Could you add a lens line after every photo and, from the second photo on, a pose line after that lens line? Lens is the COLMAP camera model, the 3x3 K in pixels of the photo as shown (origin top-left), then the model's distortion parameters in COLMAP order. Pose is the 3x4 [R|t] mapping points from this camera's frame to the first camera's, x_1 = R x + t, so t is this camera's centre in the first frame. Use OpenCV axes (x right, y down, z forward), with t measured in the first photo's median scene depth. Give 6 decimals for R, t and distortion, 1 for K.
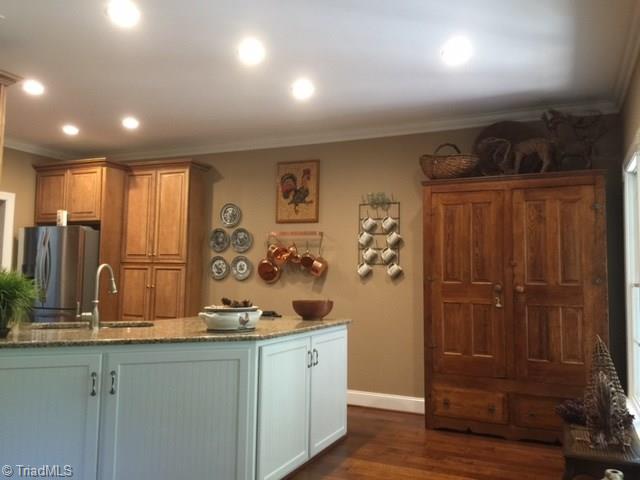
lens RADIAL K [[557.2, 0, 317.5], [0, 557.2, 236.7], [0, 0, 1]] dist [0.085277, -0.117072]
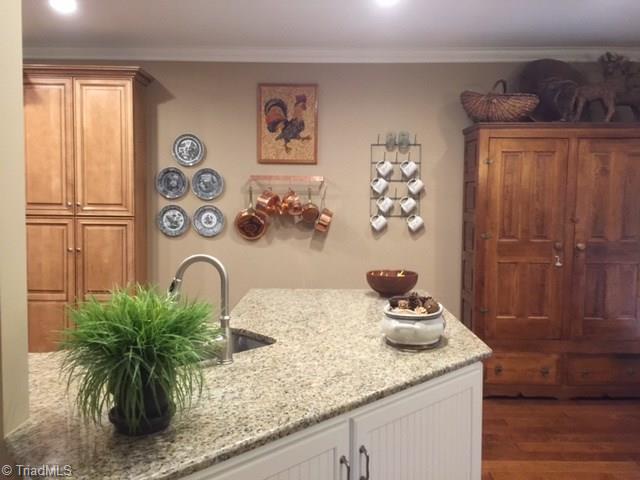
lens RADIAL K [[557.2, 0, 317.5], [0, 557.2, 236.7], [0, 0, 1]] dist [0.085277, -0.117072]
pose [[0.909307, -0.035696, 0.414593, -0.331495], [-0.023706, 0.990252, 0.137252, -0.032552], [-0.415451, -0.134633, 0.899597, 0.255172]]
